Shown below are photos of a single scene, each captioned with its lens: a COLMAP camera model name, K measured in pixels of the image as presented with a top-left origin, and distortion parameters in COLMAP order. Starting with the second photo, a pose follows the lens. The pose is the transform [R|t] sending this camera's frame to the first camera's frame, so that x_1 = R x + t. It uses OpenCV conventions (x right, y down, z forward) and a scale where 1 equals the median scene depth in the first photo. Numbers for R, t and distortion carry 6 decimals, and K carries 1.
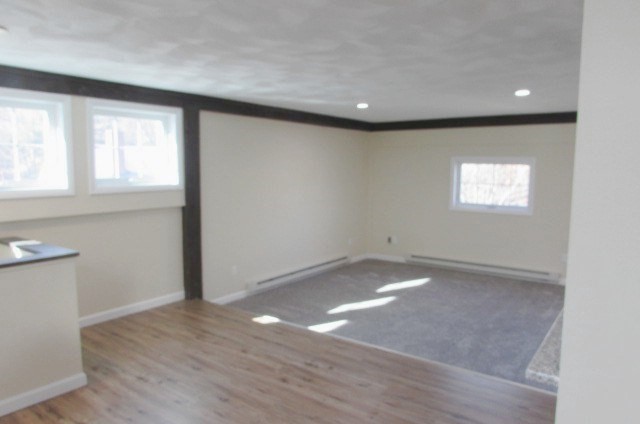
lens RADIAL K [[454.1, 0, 321.5], [0, 454.1, 213.3], [0, 0, 1]] dist [-0.008119, -0.000653]
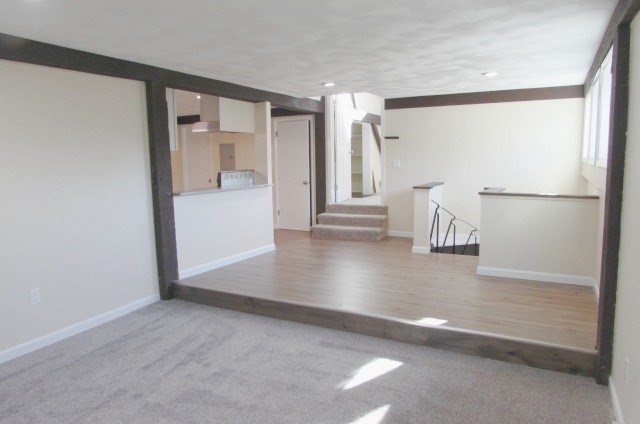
lens RADIAL K [[454.1, 0, 321.5], [0, 454.1, 213.3], [0, 0, 1]] dist [-0.008119, -0.000653]
pose [[-0.986457, 0.029434, -0.161359, 0.187564], [-0.009376, 0.972039, 0.234632, -0.137293], [0.163753, 0.232968, -0.958598, 1.560994]]
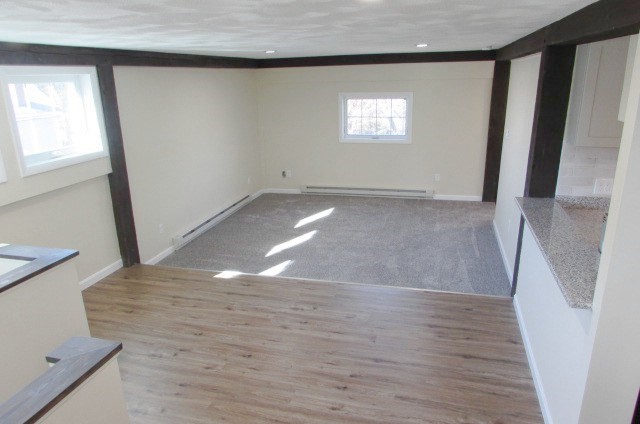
lens RADIAL K [[454.1, 0, 321.5], [0, 454.1, 213.3], [0, 0, 1]] dist [-0.008119, -0.000653]
pose [[0.933411, -0.133814, 0.332924, -0.223656], [0.070718, 0.978265, 0.194929, -0.087826], [-0.351772, -0.158405, 0.922586, -0.034359]]
